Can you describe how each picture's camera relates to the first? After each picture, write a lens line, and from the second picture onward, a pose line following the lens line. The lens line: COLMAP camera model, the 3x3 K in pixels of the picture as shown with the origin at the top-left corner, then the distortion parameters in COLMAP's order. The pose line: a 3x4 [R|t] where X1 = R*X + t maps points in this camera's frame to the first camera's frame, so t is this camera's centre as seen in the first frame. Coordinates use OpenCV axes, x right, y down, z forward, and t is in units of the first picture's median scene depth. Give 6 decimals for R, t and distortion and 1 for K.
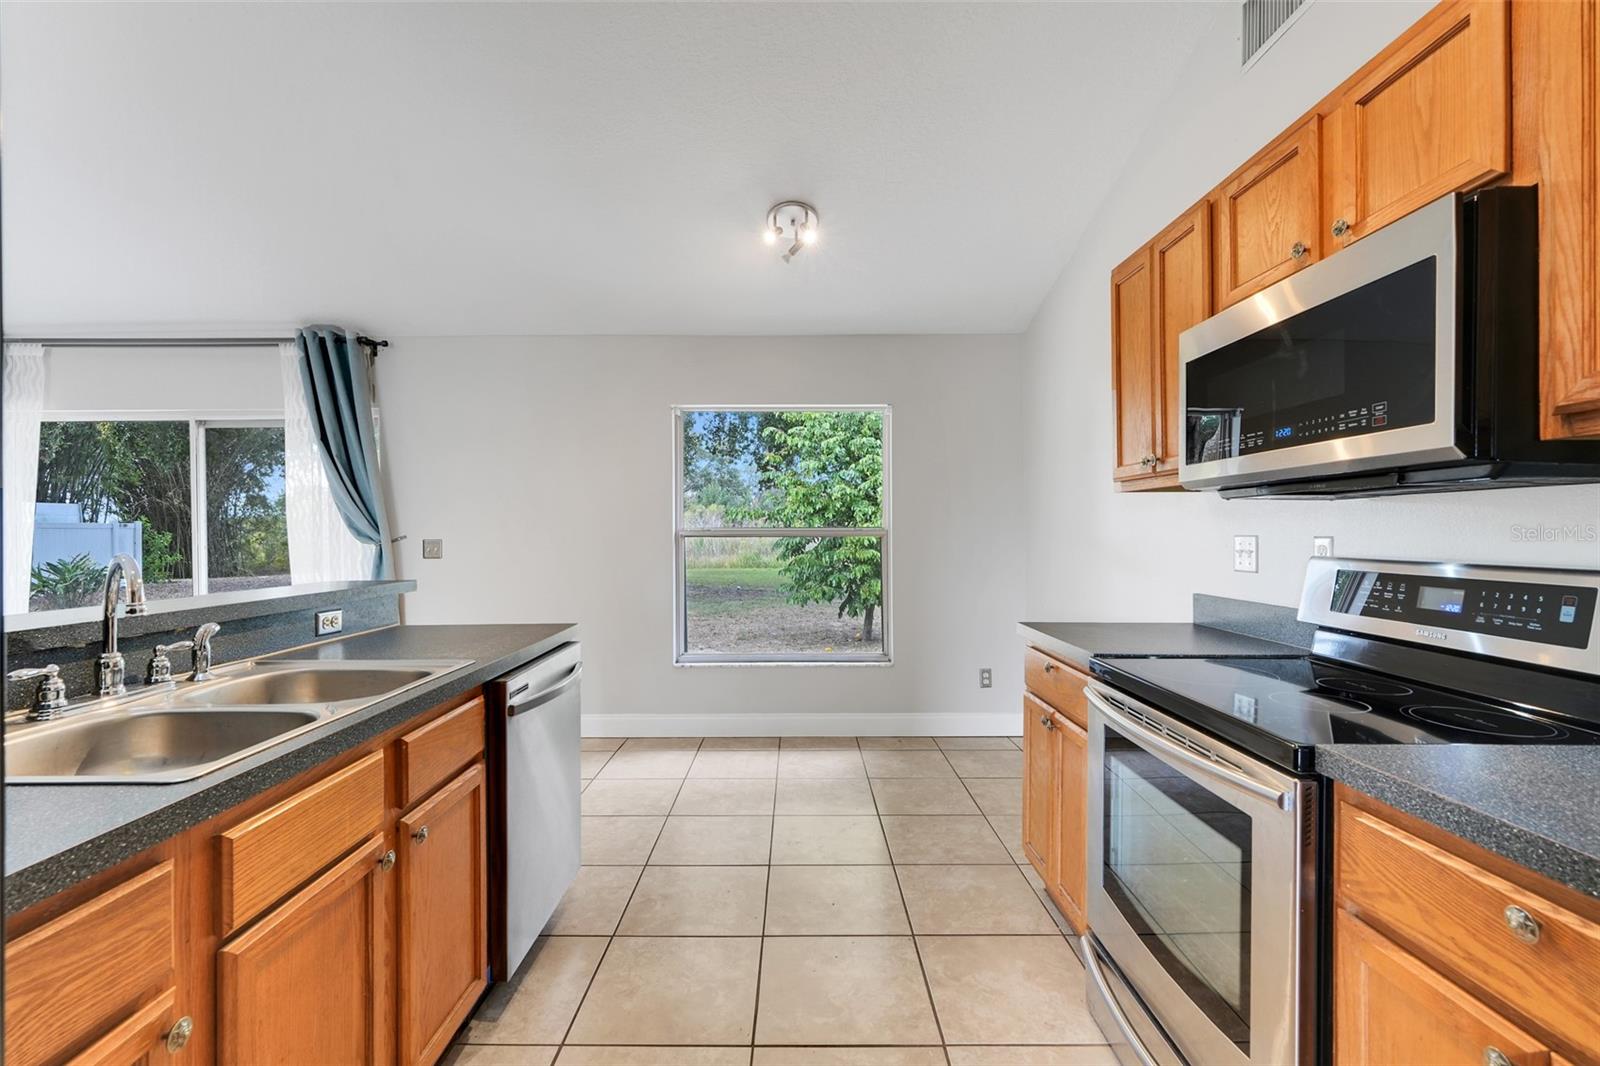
lens RADIAL K [[720.4, 0, 804.2], [0, 720.4, 524.9], [0, 0, 1]] dist [-0.000563, 0.000377]
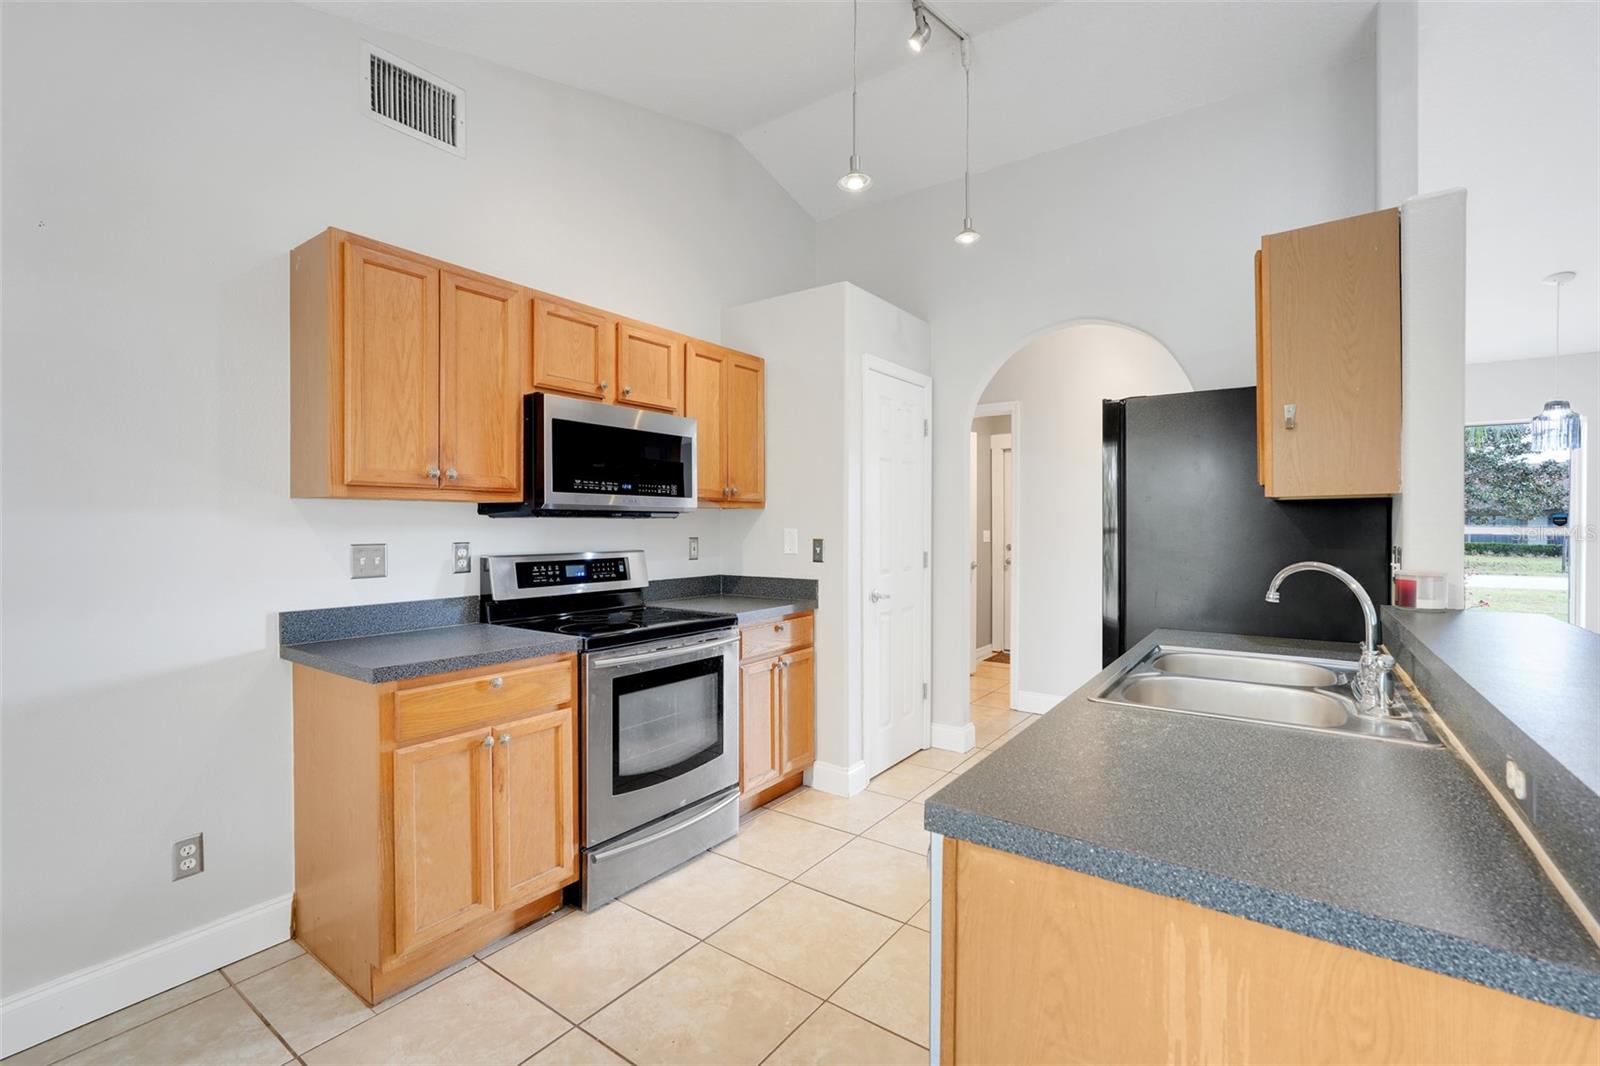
lens RADIAL K [[697.4, 0, 793.8], [0, 697.4, 545.7], [0, 0, 1]] dist [-0.000168, 0.000028]
pose [[-0.809618, -0.023516, 0.586486, -0.721780], [-0.008884, 0.999574, 0.027814, -0.025729], [-0.586890, 0.017308, -0.809482, 2.084945]]
